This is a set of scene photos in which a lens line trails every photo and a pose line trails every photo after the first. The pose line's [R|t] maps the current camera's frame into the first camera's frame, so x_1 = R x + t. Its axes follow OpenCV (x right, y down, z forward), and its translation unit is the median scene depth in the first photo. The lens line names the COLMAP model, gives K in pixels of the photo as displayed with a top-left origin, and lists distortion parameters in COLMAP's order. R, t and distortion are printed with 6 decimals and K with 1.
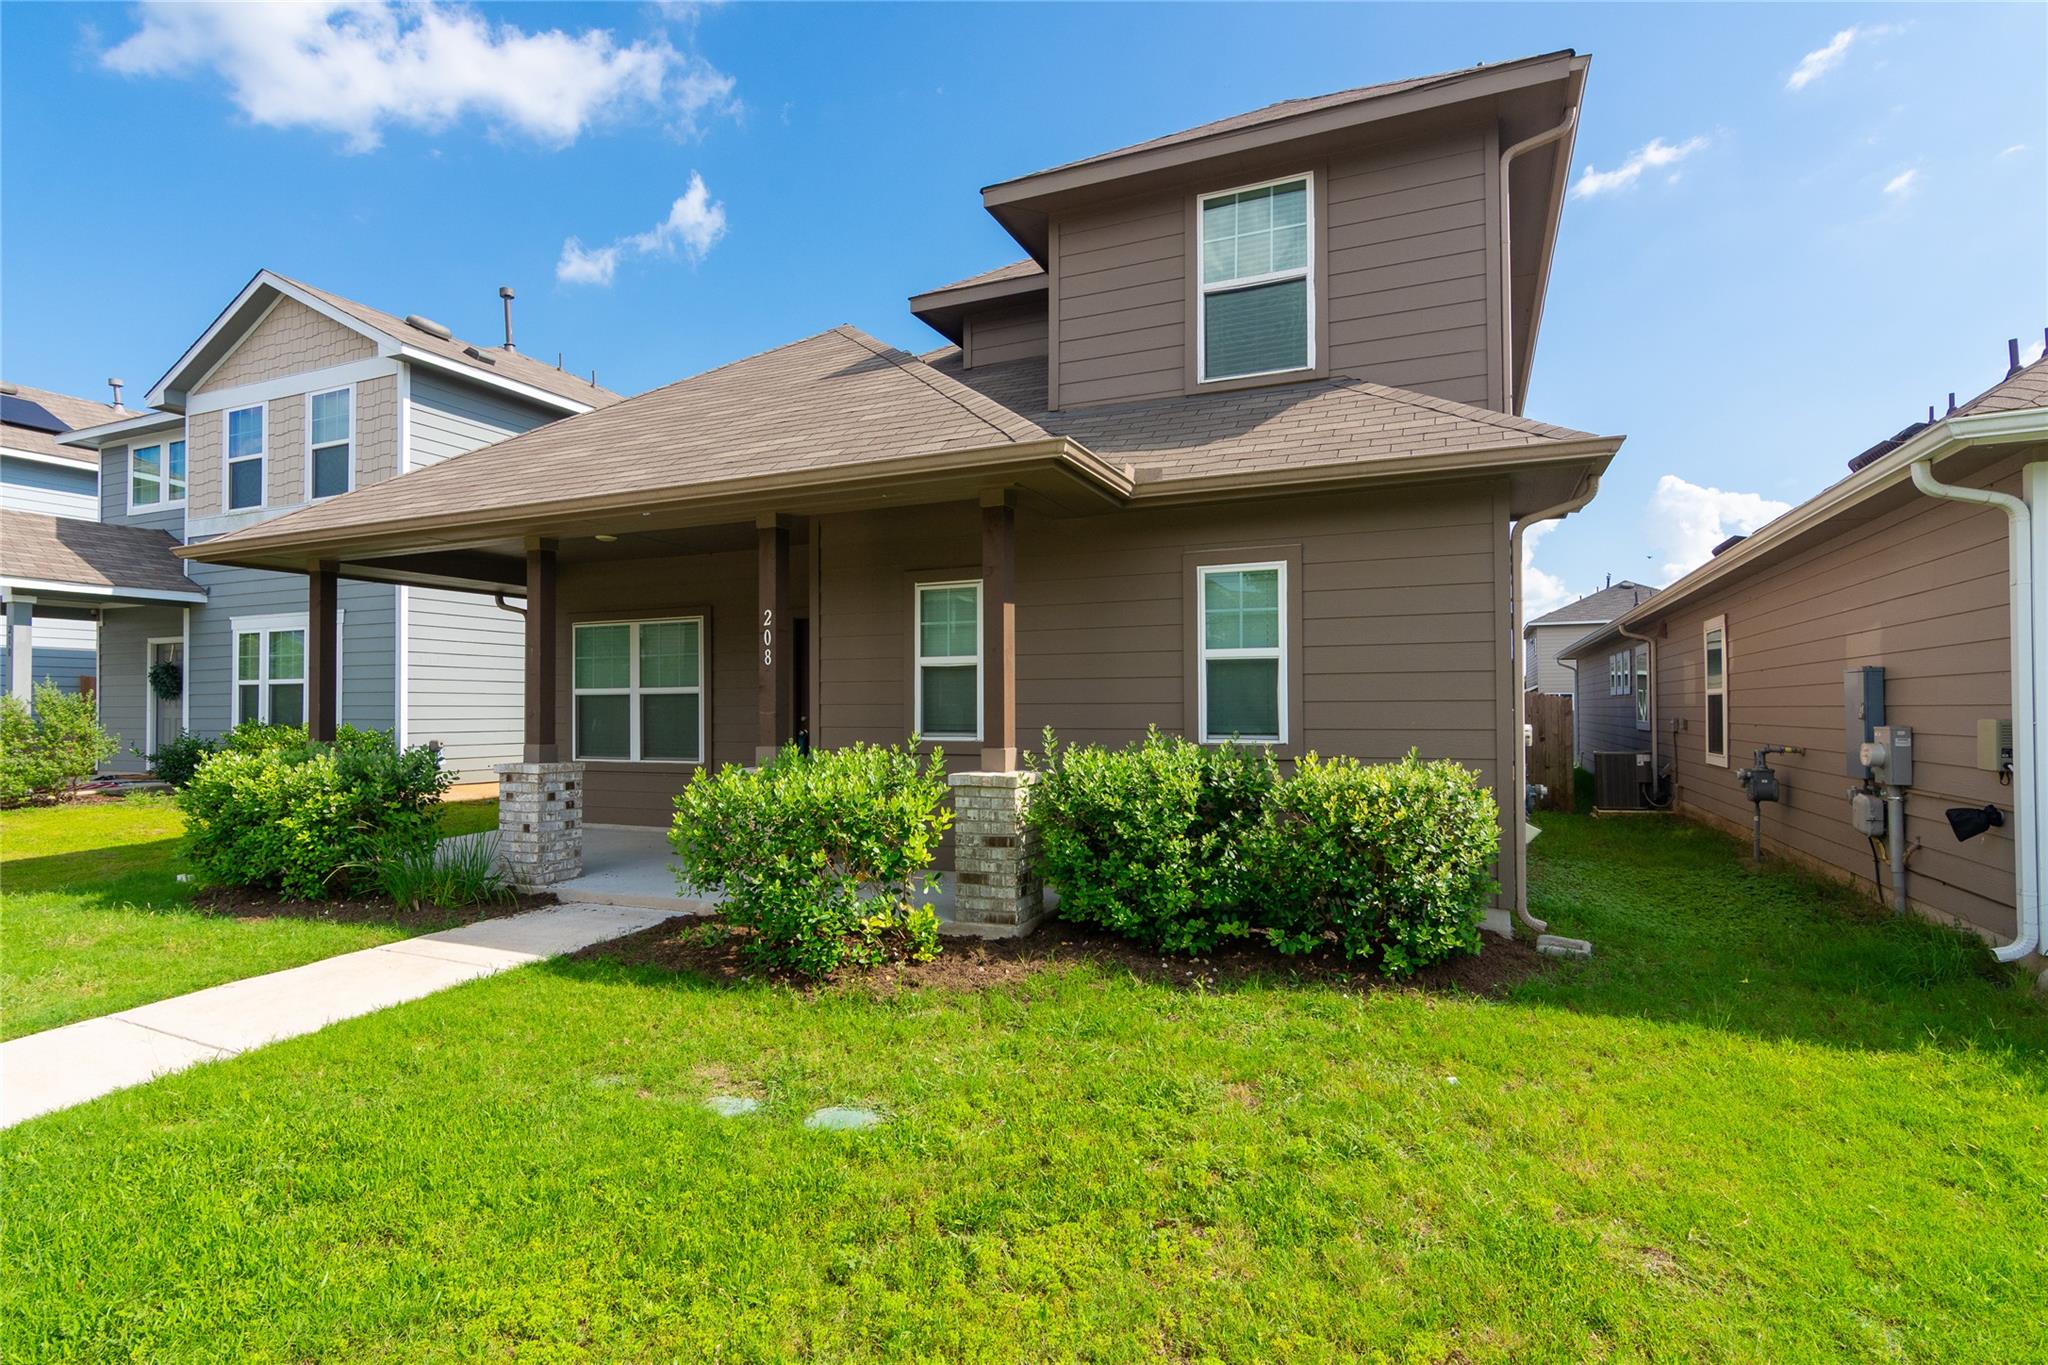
lens RADIAL K [[1017.4, 0, 1027.5], [0, 1017.4, 692.8], [0, 0, 1]] dist [0.003504, 0.001021]
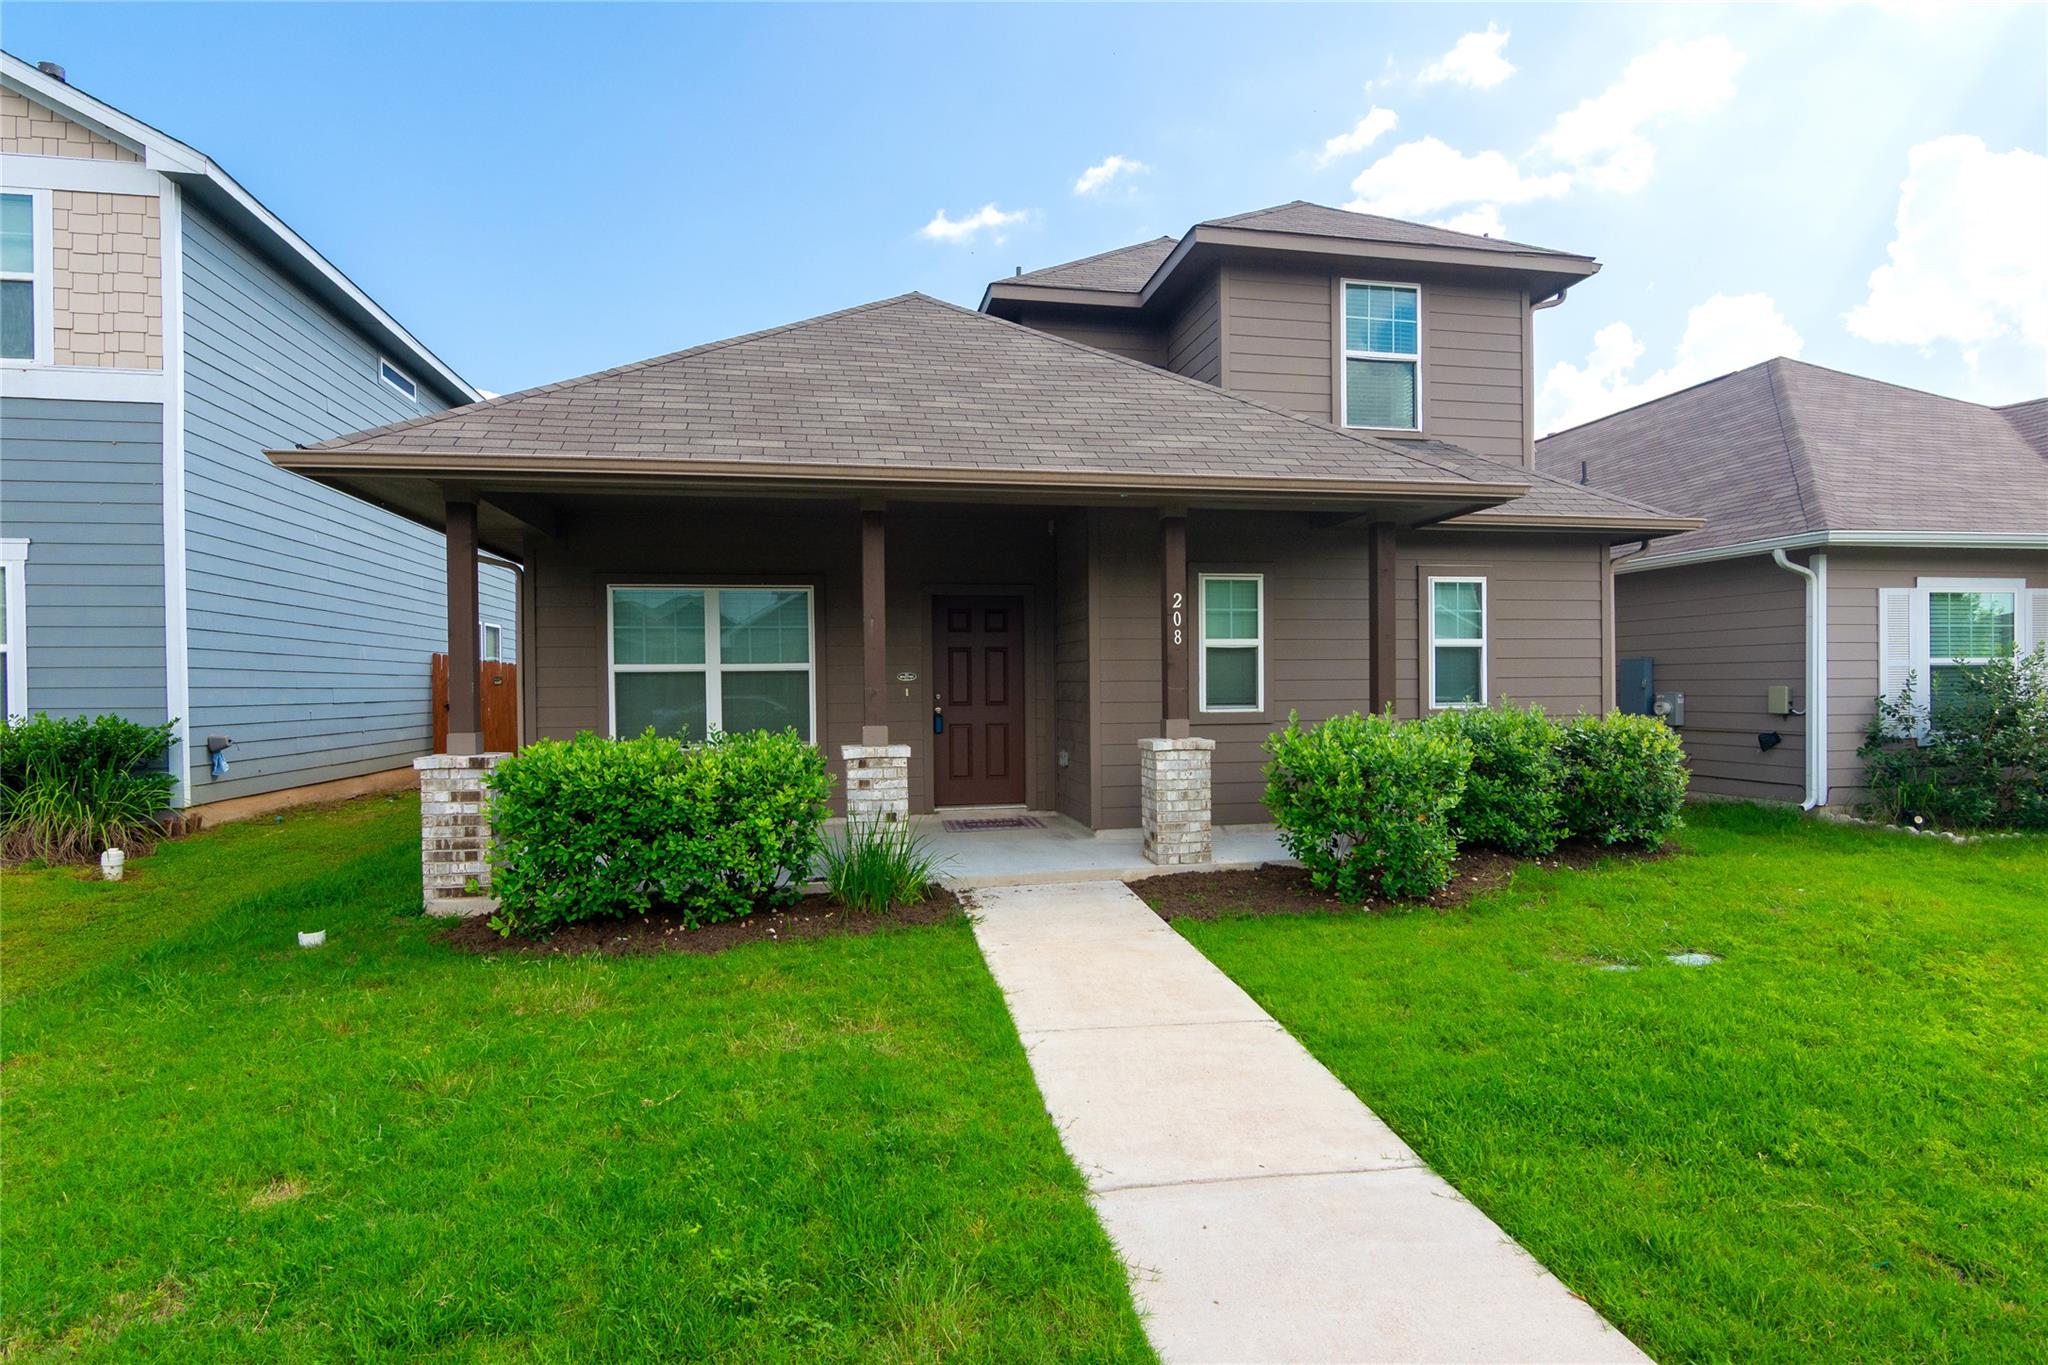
lens RADIAL K [[1017.2, 0, 1024.2], [0, 1017.2, 698.3], [0, 0, 1]] dist [0.000138, -0.000648]
pose [[0.818295, -0.011935, 0.574675, -0.920392], [-0.002070, 0.999717, 0.023710, 0.004523], [-0.574795, -0.020591, 0.818038, 0.188859]]
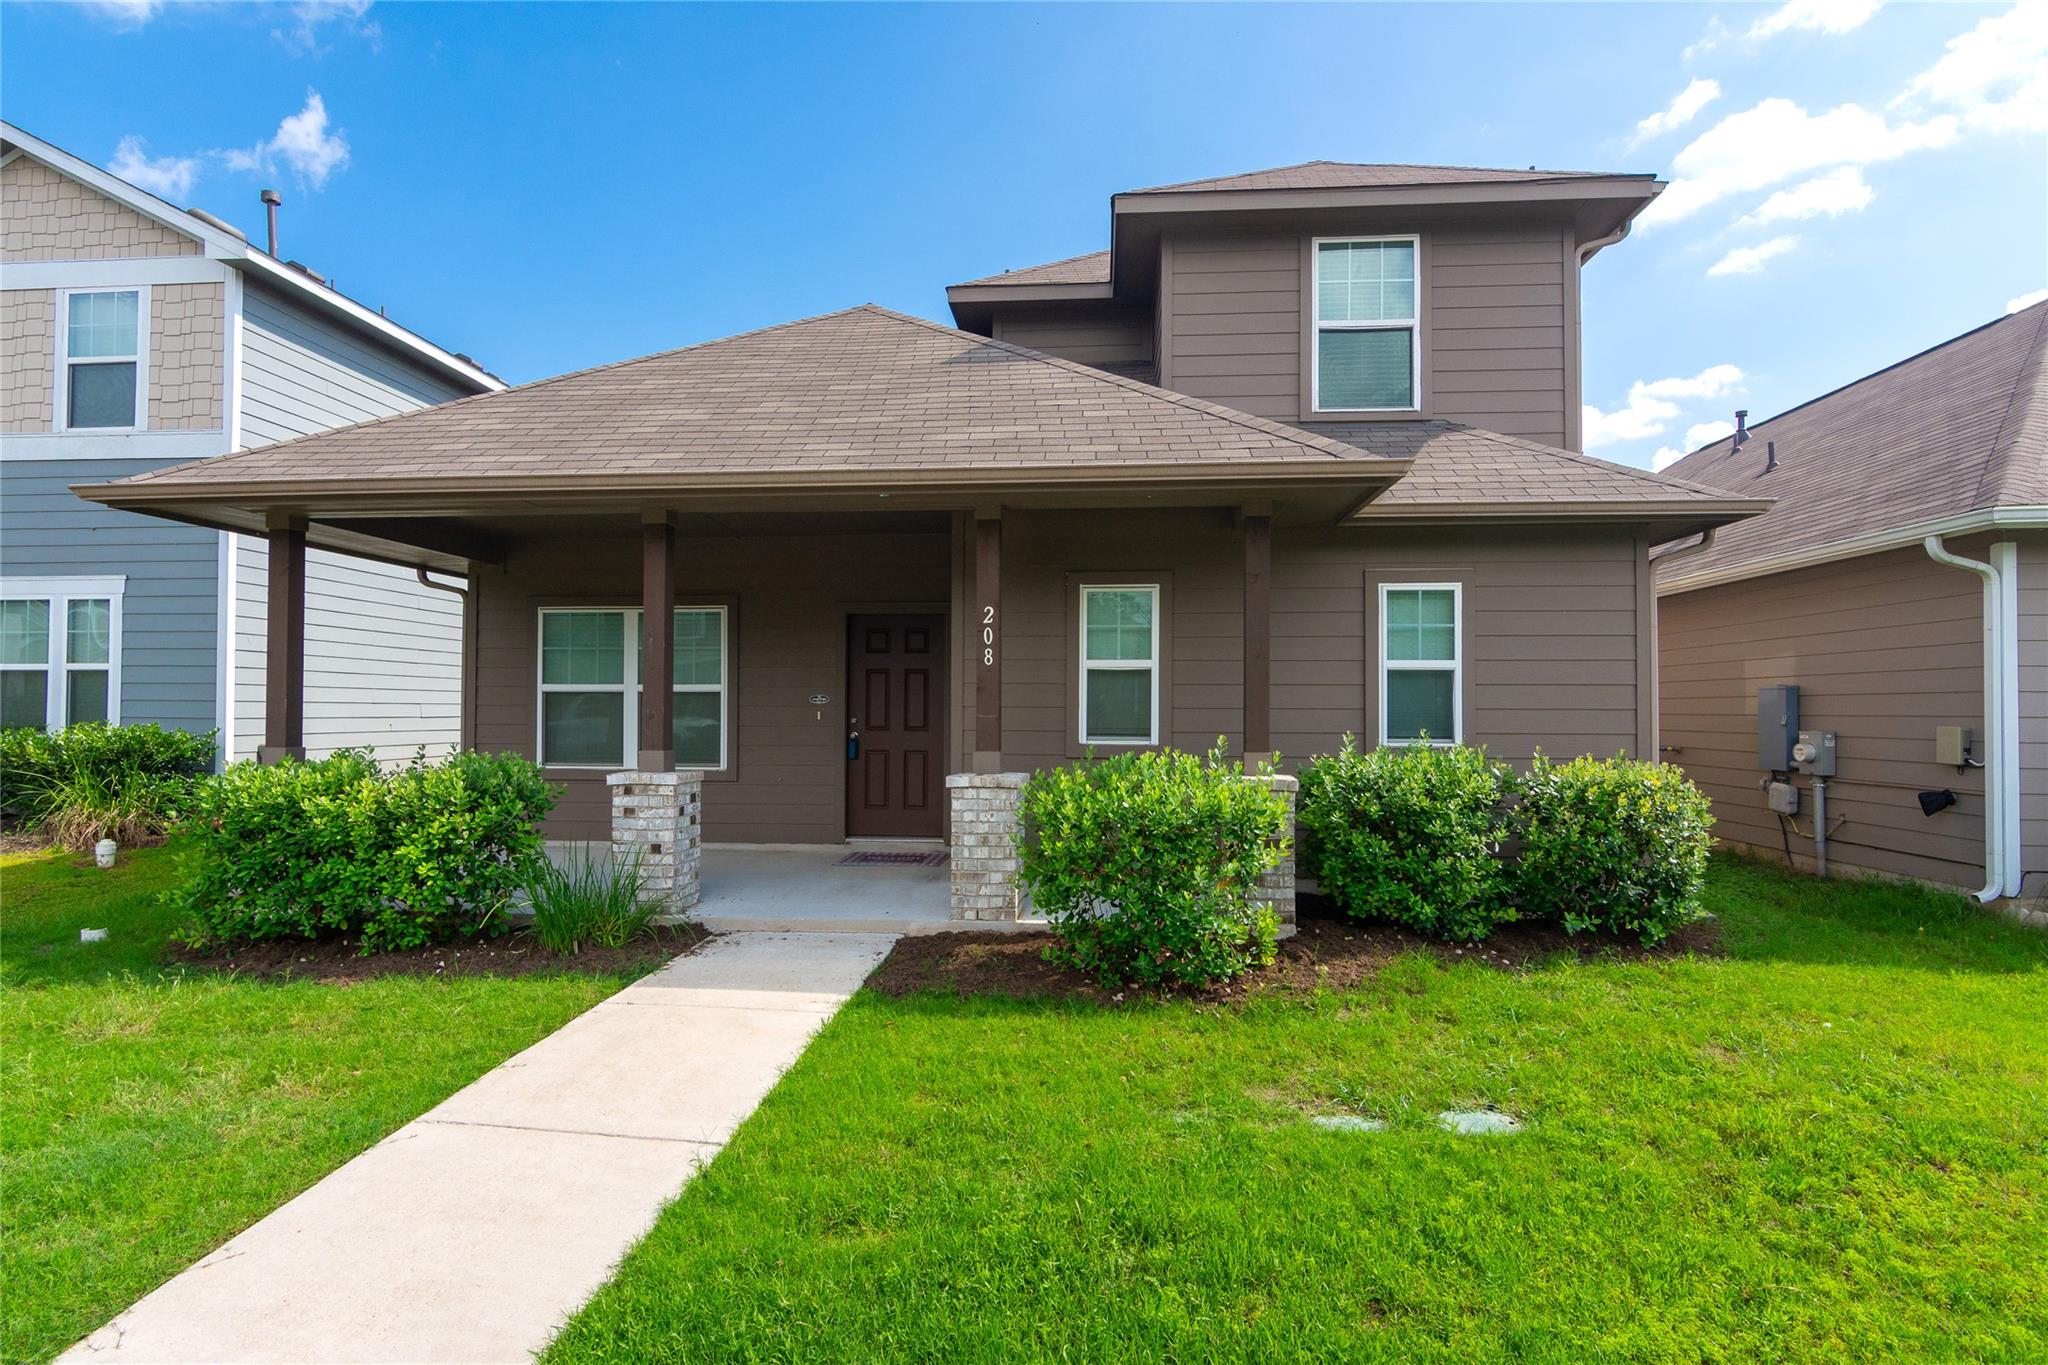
lens RADIAL K [[991.3, 0, 1026.9], [0, 991.3, 693.7], [0, 0, 1]] dist [-0.002196, 0.000957]
pose [[0.943757, 0.013034, 0.330383, -0.476419], [-0.013132, 0.999912, -0.001937, 0.000396], [-0.330379, -0.002511, 0.943845, 0.113170]]
